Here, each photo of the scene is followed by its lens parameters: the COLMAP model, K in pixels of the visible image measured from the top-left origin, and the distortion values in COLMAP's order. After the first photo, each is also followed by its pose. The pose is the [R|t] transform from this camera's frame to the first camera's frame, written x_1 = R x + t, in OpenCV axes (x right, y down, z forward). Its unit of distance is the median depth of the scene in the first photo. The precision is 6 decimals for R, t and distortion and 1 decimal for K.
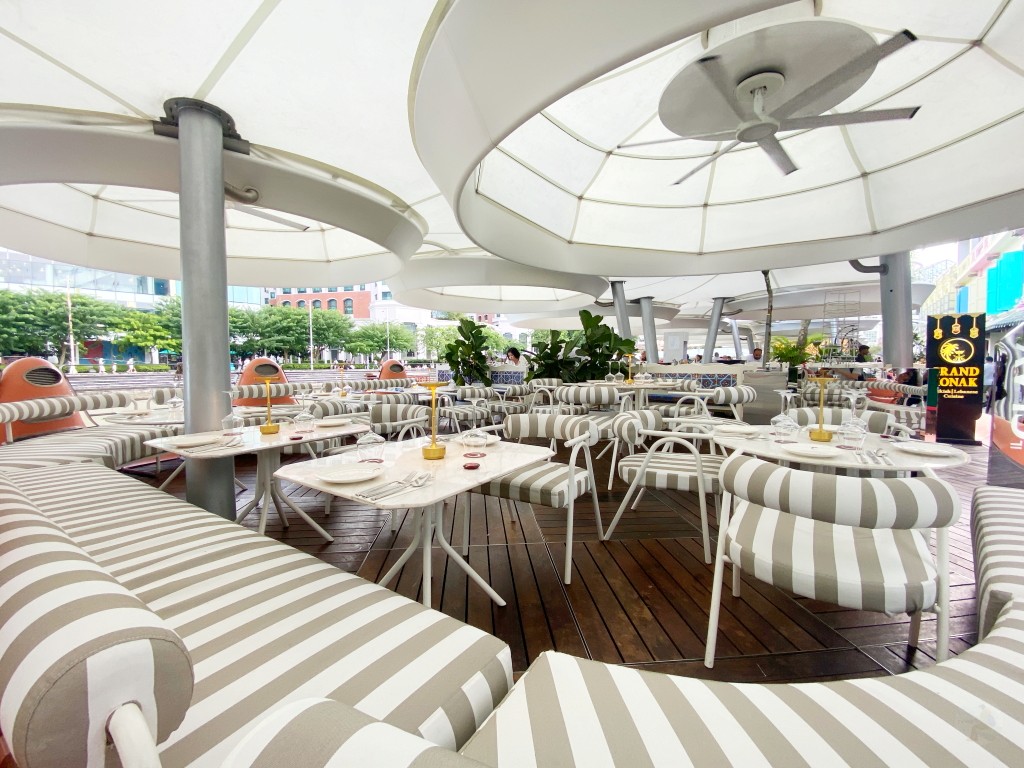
lens RADIAL K [[409.6, 0, 513.1], [0, 409.6, 383.5], [0, 0, 1]] dist [-0.021082, -0.000275]
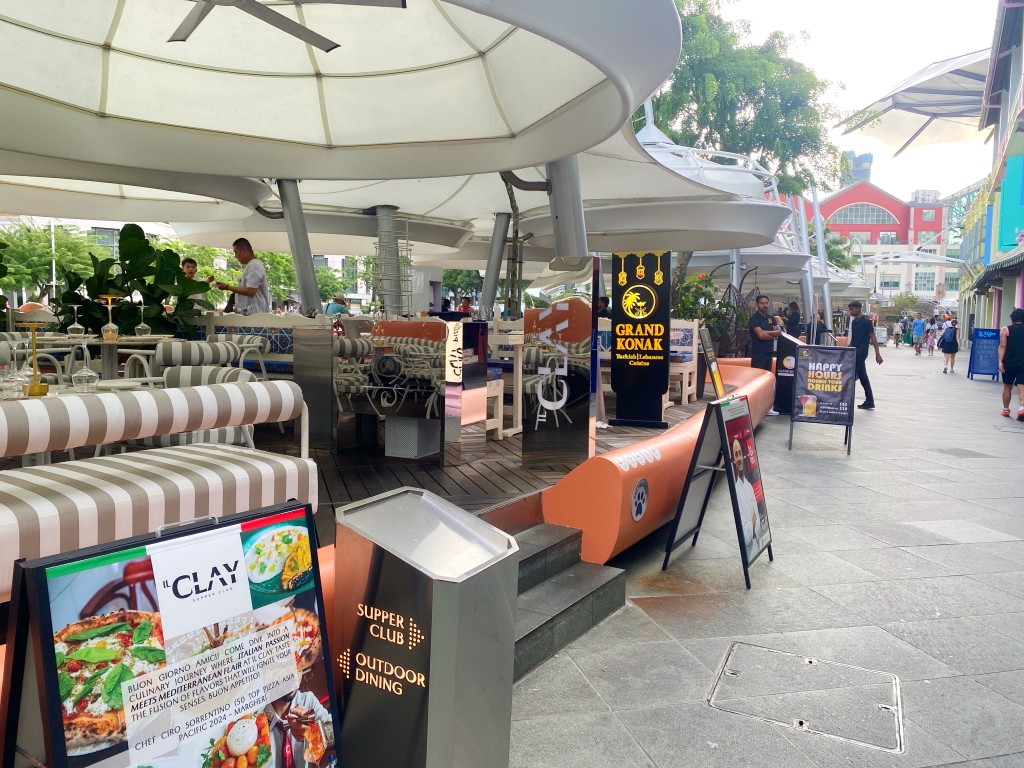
lens RADIAL K [[776.4, 0, 511.4], [0, 776.4, 385.8], [0, 0, 1]] dist [0.007536, -0.004261]
pose [[0.977704, 0.000341, 0.209989, 0.572416], [-0.008209, 0.999296, 0.036600, 0.023056], [-0.209829, -0.037507, 0.977018, -0.367093]]
